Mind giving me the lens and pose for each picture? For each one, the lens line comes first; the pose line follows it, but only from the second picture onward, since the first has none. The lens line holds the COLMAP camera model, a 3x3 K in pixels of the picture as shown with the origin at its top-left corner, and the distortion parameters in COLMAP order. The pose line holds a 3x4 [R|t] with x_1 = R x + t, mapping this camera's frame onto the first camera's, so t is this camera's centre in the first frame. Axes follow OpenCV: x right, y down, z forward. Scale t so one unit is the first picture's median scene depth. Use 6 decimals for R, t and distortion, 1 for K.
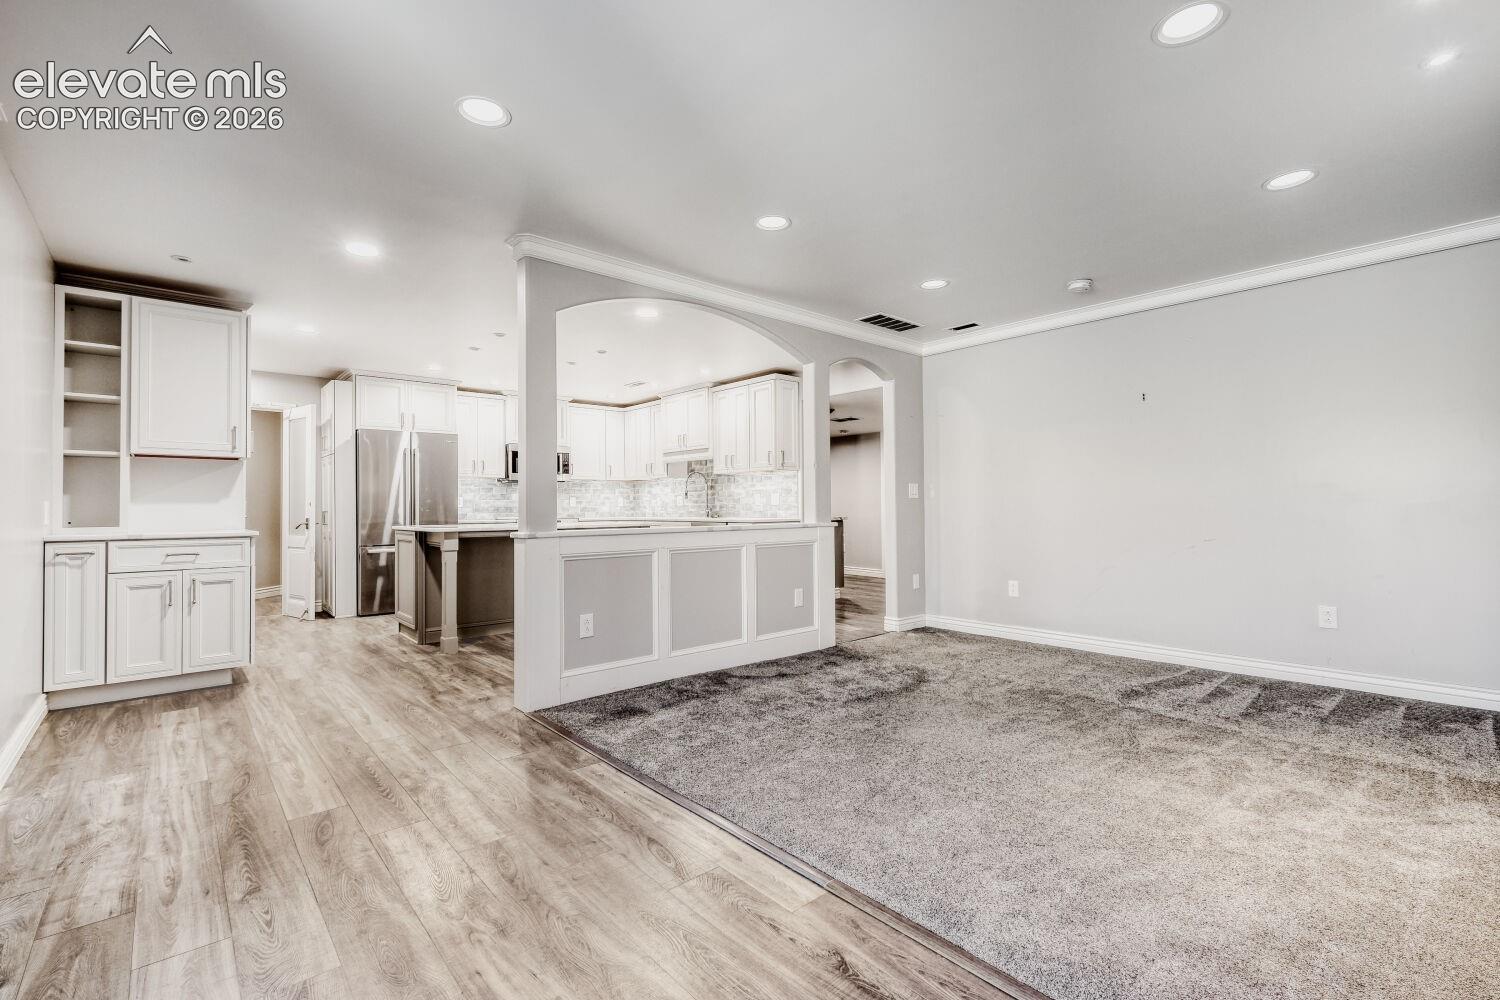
lens RADIAL K [[663.3, 0, 747.1], [0, 663.3, 495.2], [0, 0, 1]] dist [-0.000923, 0.000330]
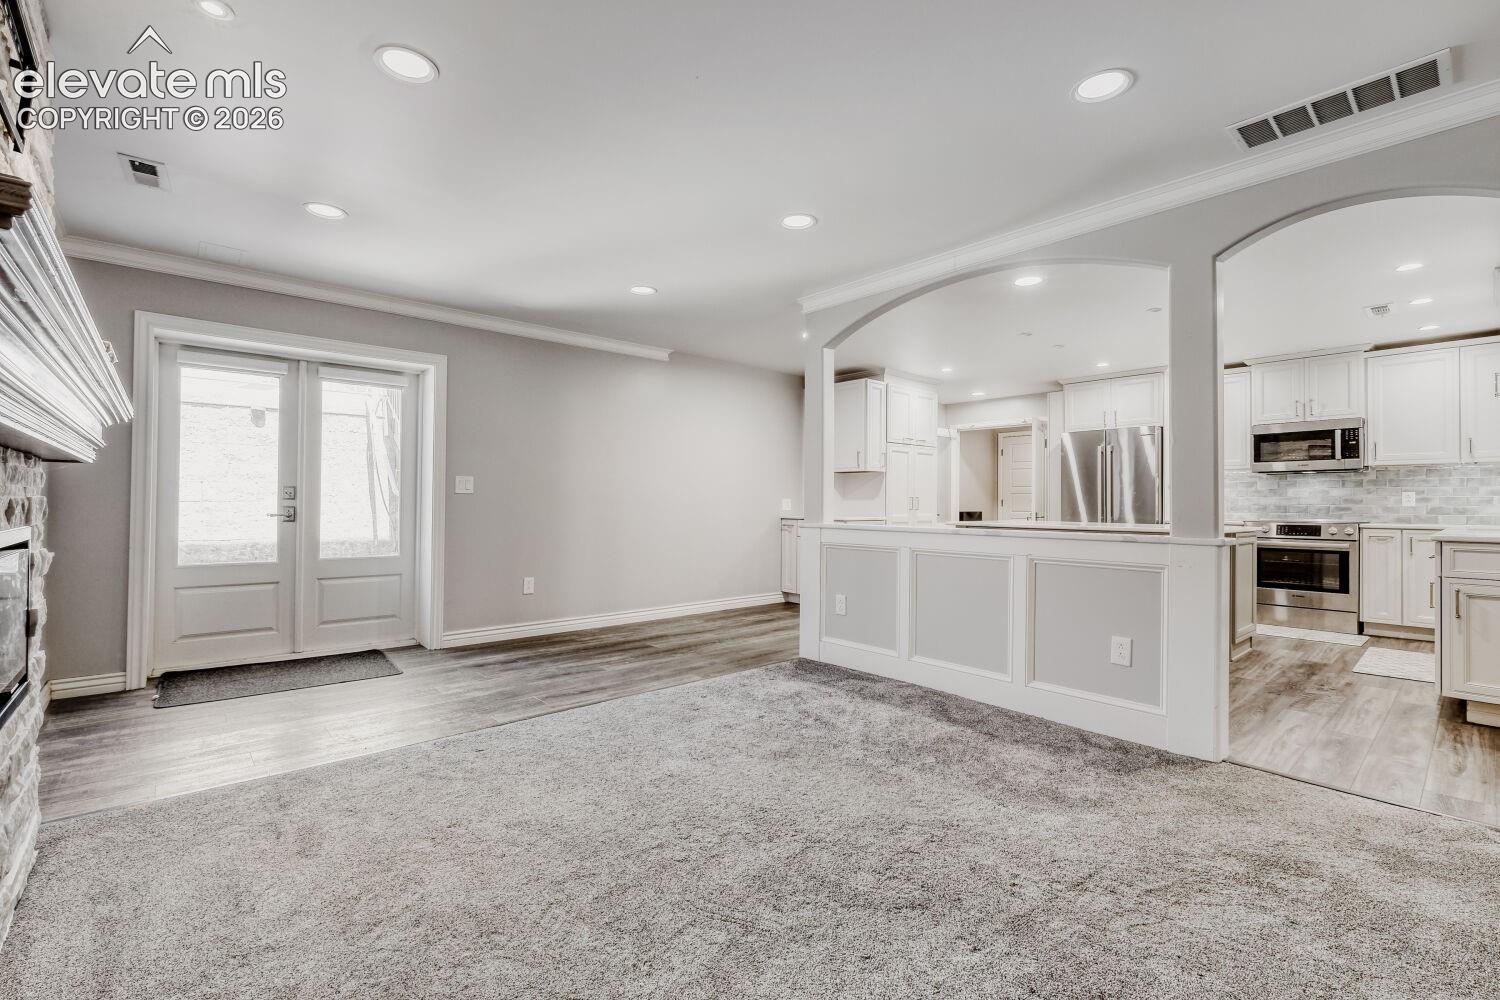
lens RADIAL K [[663.3, 0, 741.0], [0, 663.3, 501.1], [0, 0, 1]] dist [-0.000923, 0.000330]
pose [[-0.004256, 0.005247, -0.999977, 0.957647], [0.010740, 0.999929, 0.005201, 0.004806], [0.999933, -0.010718, -0.004312, 0.846274]]
